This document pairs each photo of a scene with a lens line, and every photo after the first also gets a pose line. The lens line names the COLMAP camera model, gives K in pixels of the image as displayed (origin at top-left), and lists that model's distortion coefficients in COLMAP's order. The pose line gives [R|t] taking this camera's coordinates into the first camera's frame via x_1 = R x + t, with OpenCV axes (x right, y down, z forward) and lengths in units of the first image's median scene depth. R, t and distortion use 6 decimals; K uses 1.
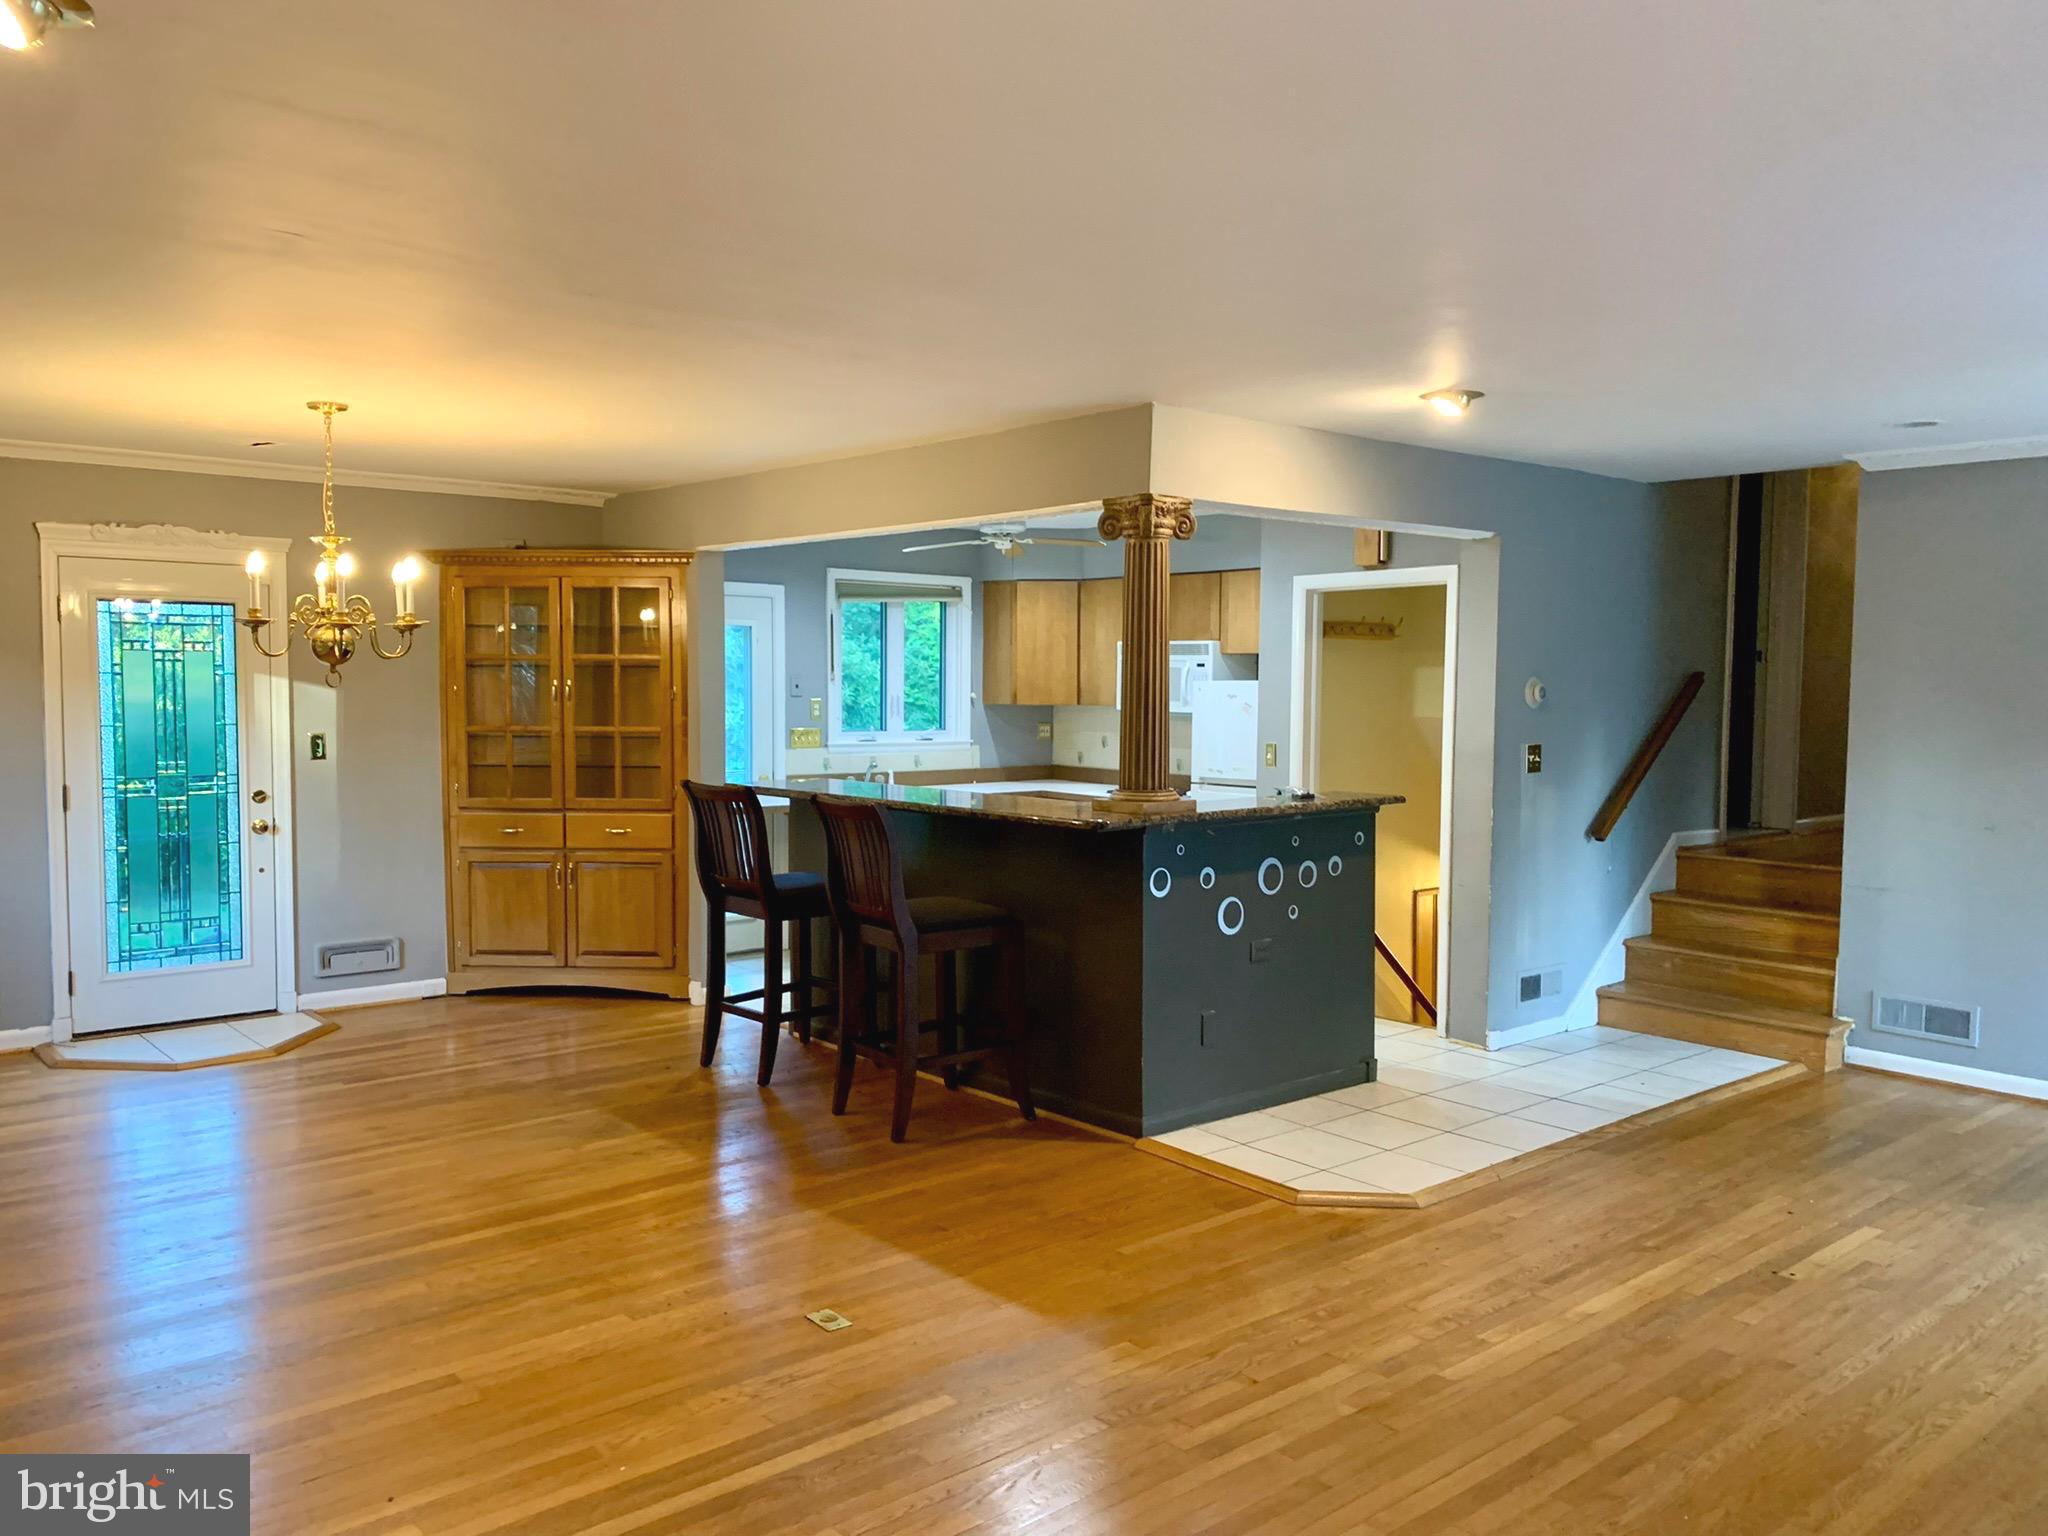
lens RADIAL K [[1568.3, 0, 1024.0], [0, 1568.3, 768.0], [0, 0, 1]] dist [0.036701, -0.001151]
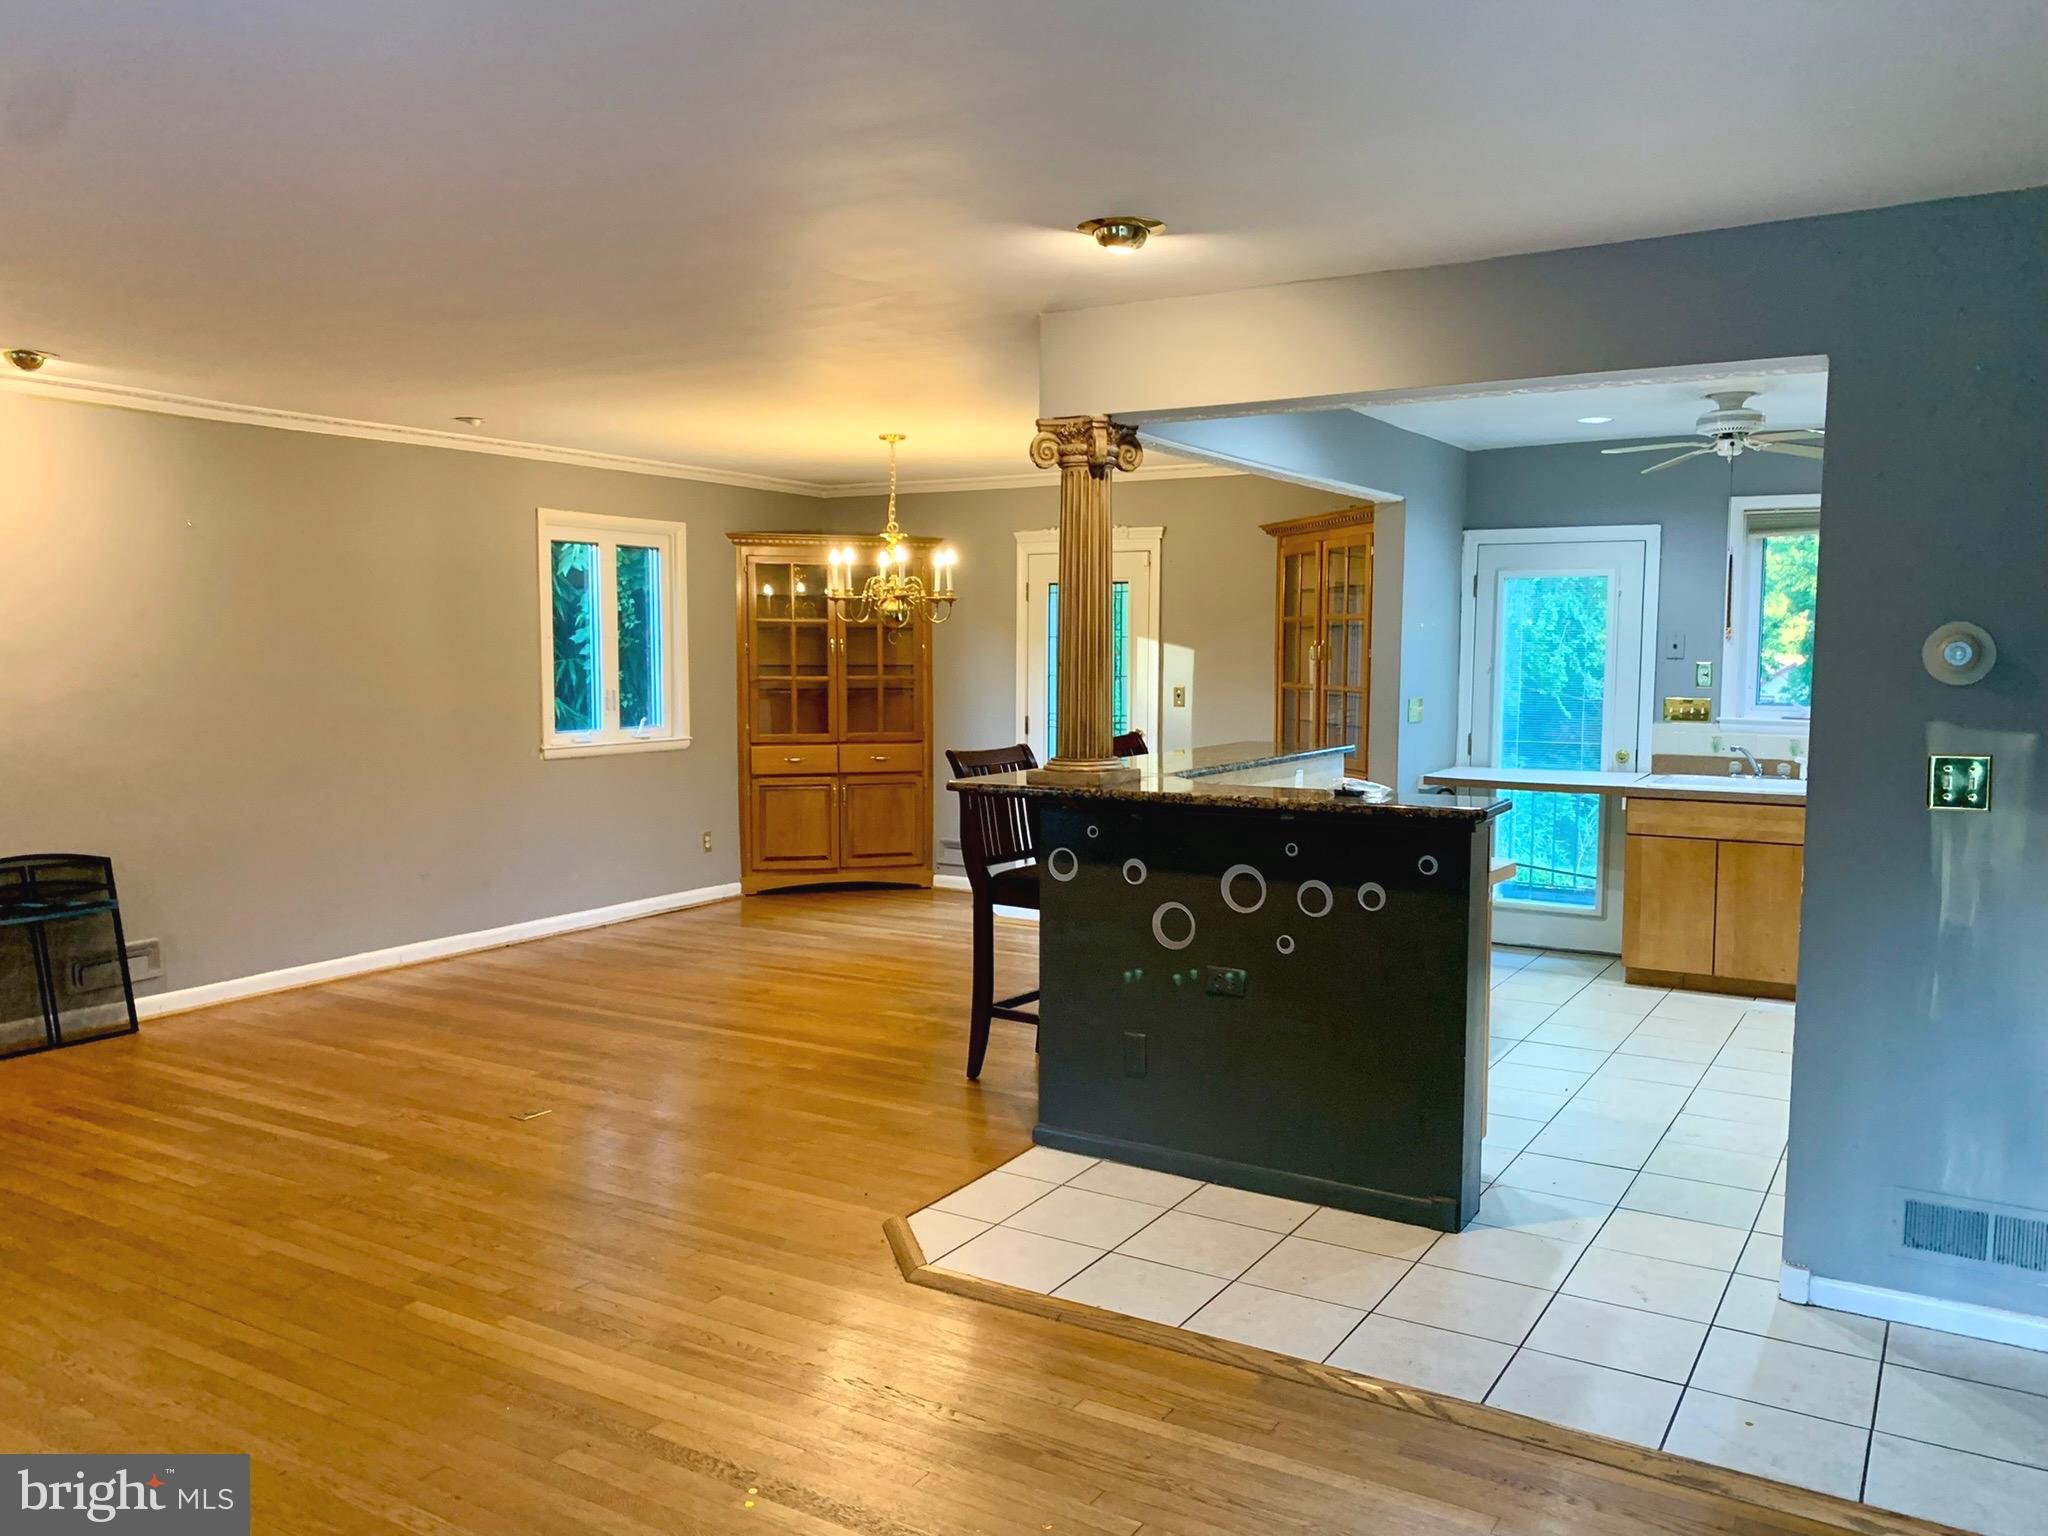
lens RADIAL K [[1568.3, 0, 1024.0], [0, 1568.3, 768.0], [0, 0, 1]] dist [0.036701, -0.001151]
pose [[0.305605, 0.071885, -0.949441, 0.858320], [-0.055417, 0.996799, 0.057633, -0.028130], [0.950544, 0.035002, 0.308611, 0.671311]]
